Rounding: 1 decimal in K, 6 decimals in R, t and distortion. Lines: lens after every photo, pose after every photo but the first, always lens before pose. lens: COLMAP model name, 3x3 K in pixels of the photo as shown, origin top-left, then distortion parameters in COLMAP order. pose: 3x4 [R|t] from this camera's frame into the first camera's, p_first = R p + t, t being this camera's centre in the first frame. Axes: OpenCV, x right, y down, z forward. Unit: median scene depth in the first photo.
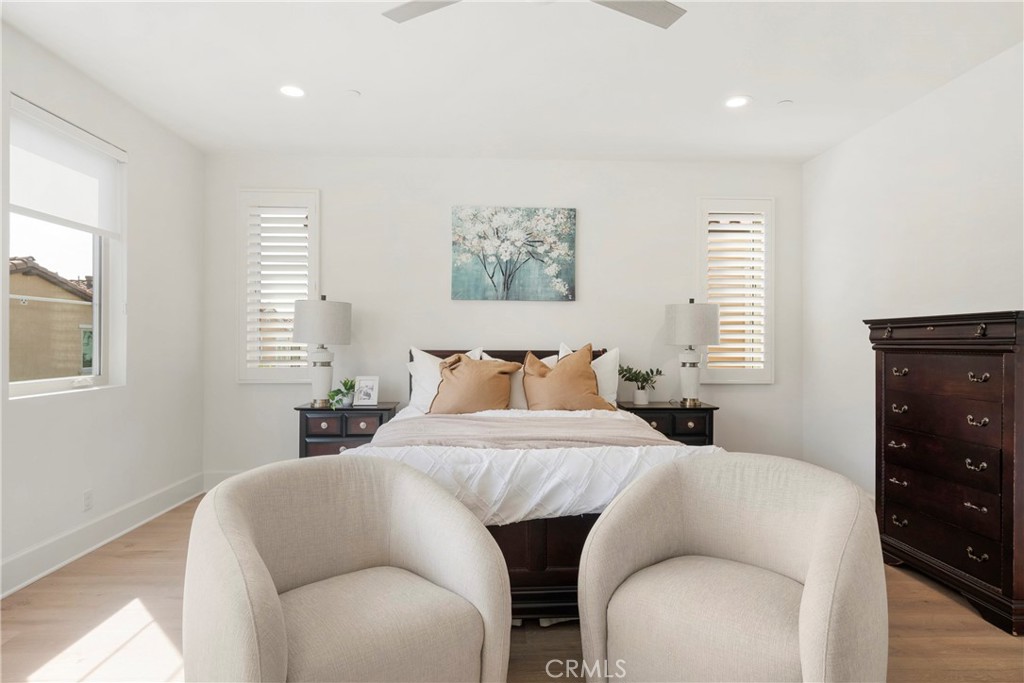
lens RADIAL K [[570.2, 0, 514.1], [0, 570.2, 336.1], [0, 0, 1]] dist [0.005426, 0.003706]
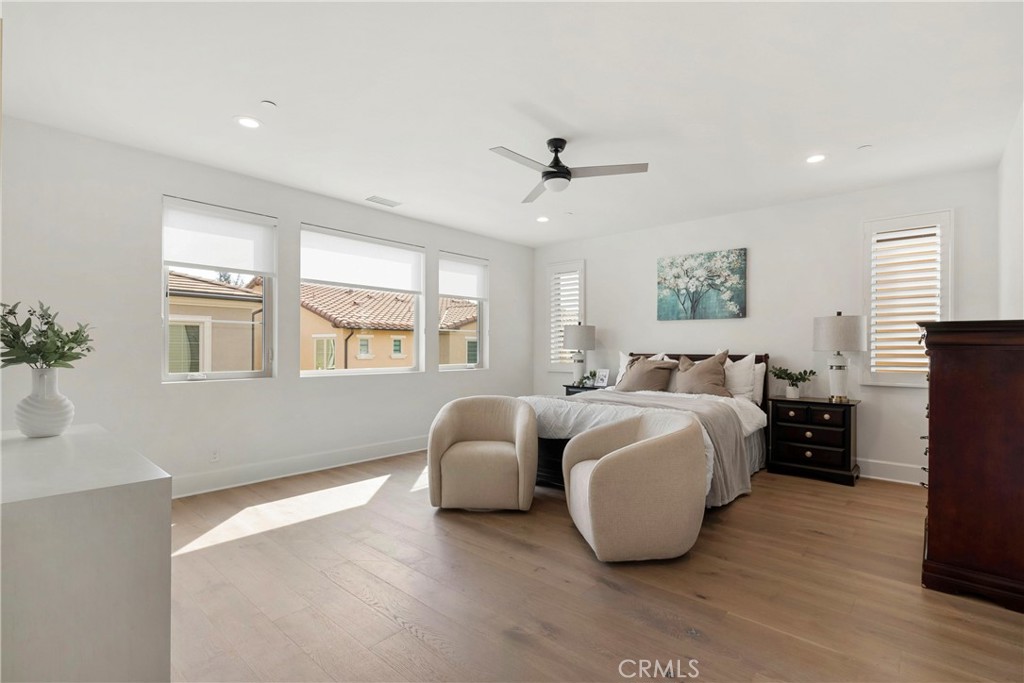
lens RADIAL K [[471.2, 0, 508.8], [0, 471.2, 347.8], [0, 0, 1]] dist [-0.003551, 0.002487]
pose [[0.718892, -0.002244, -0.695118, 0.475432], [0.007345, 0.999963, 0.004369, -0.000071], [0.695083, -0.008246, 0.718882, -0.173098]]
